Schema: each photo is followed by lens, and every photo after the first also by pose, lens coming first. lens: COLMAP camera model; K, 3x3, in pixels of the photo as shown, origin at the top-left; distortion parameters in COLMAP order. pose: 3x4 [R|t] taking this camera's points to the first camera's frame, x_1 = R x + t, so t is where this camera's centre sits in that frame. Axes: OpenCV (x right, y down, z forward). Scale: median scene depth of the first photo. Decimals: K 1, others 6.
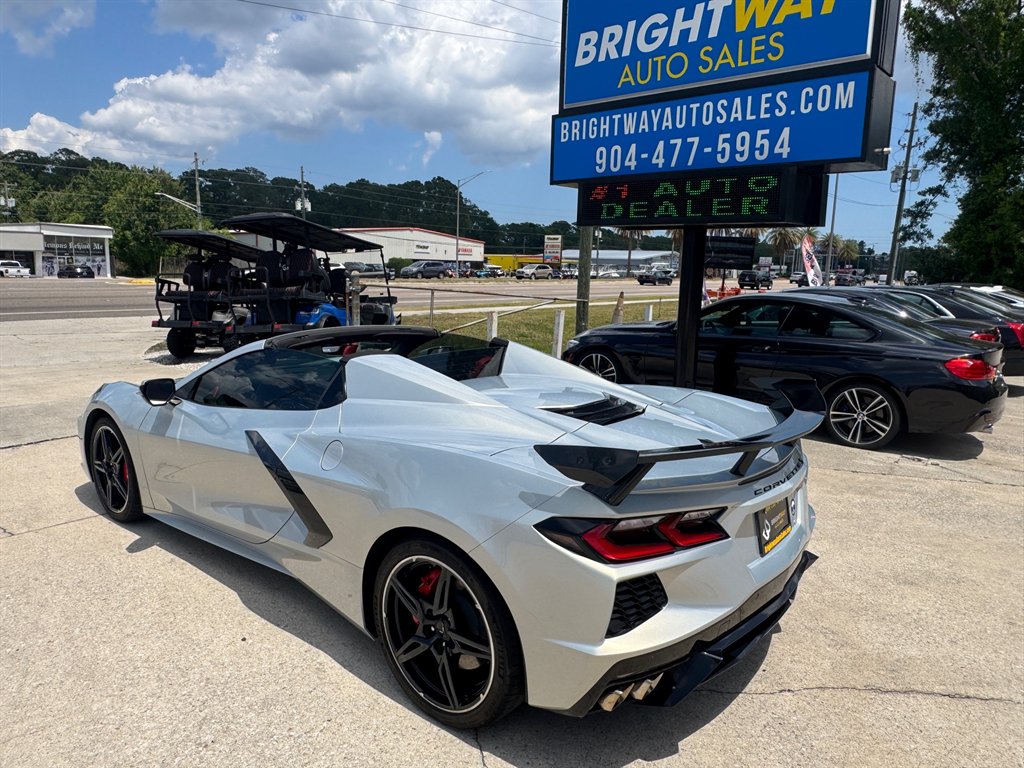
lens RADIAL K [[699.8, 0, 500.3], [0, 699.8, 382.1], [0, 0, 1]] dist [-0.002669, -0.002898]
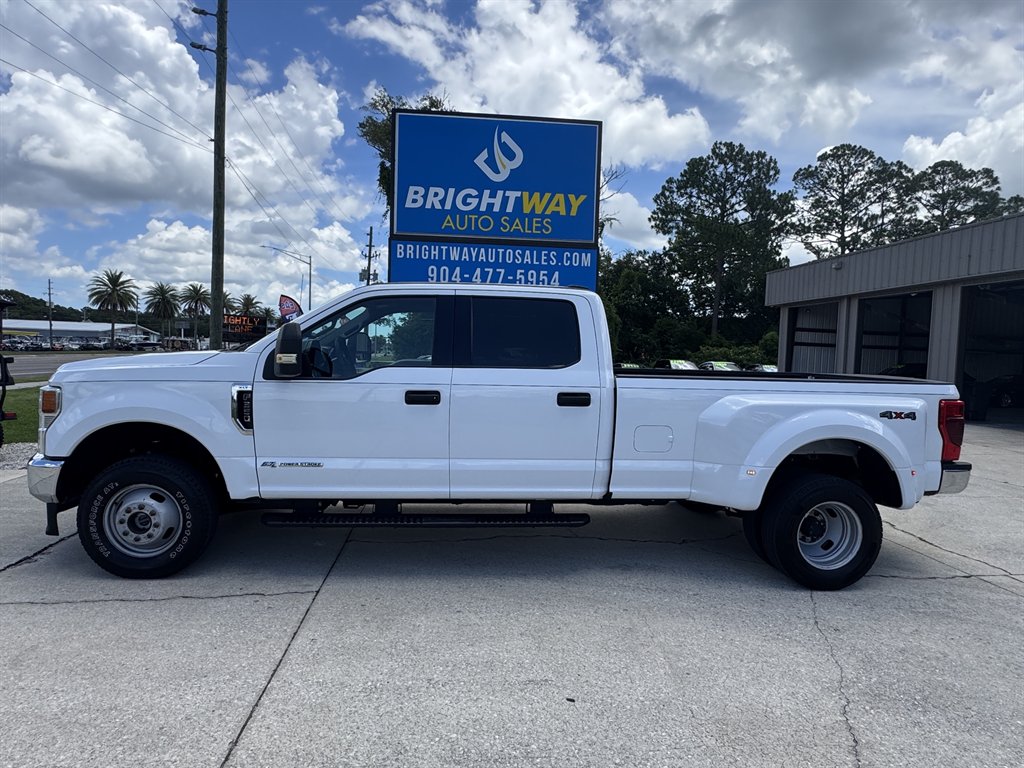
lens RADIAL K [[598.2, 0, 512.0], [0, 598.2, 384.0], [0, 0, 1]] dist [-0.001596, 0.000309]
pose [[0.672541, -0.042169, 0.738858, -0.730450], [0.109067, 0.993121, -0.042597, -0.021373], [-0.731979, 0.109233, 0.672514, 0.071826]]
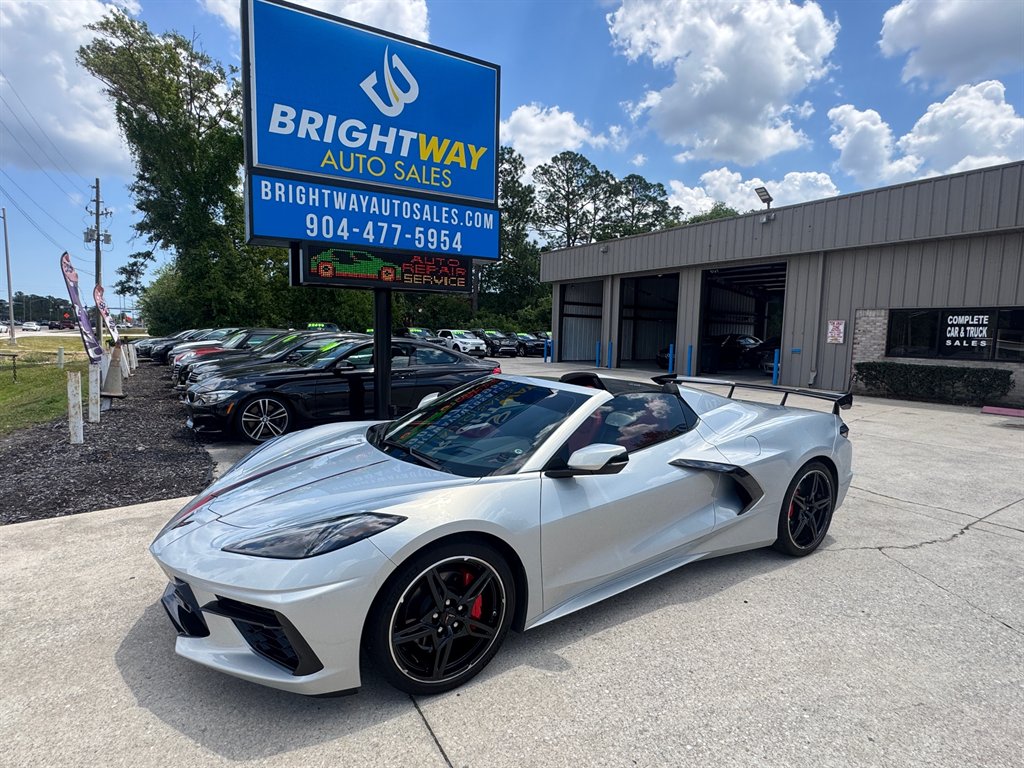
lens RADIAL K [[531.4, 0, 513.9], [0, 531.4, 385.6], [0, 0, 1]] dist [-0.006525, -0.001244]
pose [[0.289701, -0.118897, 0.949704, -0.661160], [0.145832, 0.986152, 0.078975, -0.087823], [-0.945942, 0.115618, 0.303028, 0.497144]]
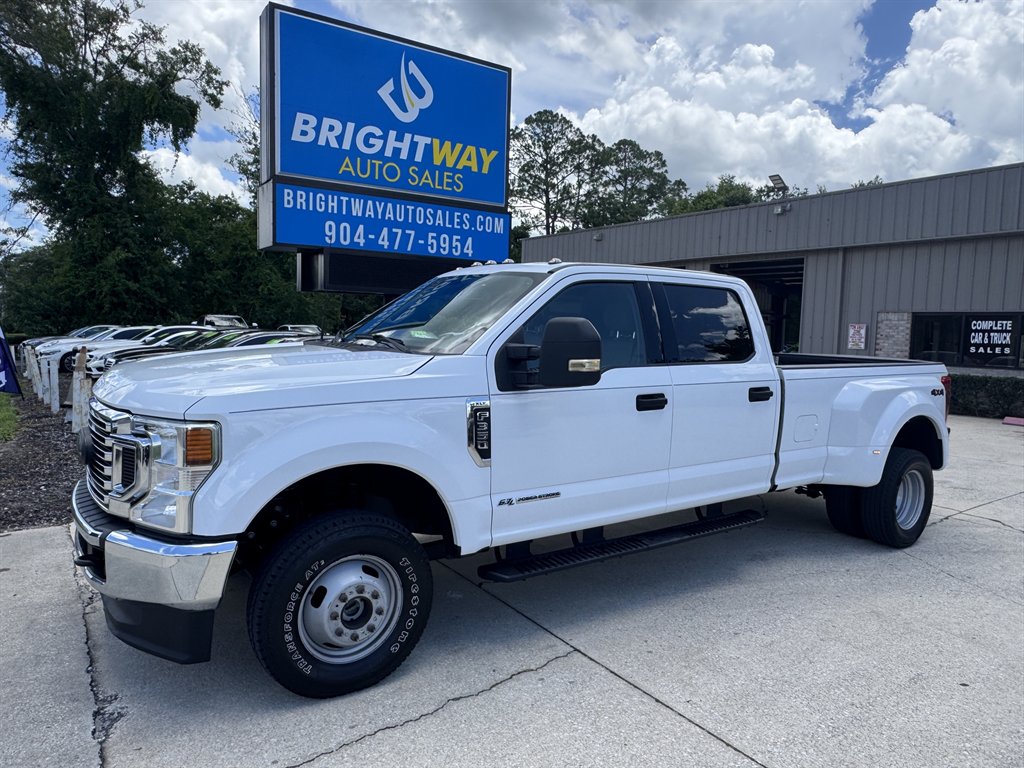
lens RADIAL K [[679.9, 0, 512.0], [0, 679.9, 384.0], [0, 0, 1]] dist [-0.001834, 0.000741]
pose [[0.231805, -0.098380, 0.967775, -0.946602], [0.141271, 0.987730, 0.066570, -0.116413], [-0.962449, 0.121287, 0.242859, 0.521416]]
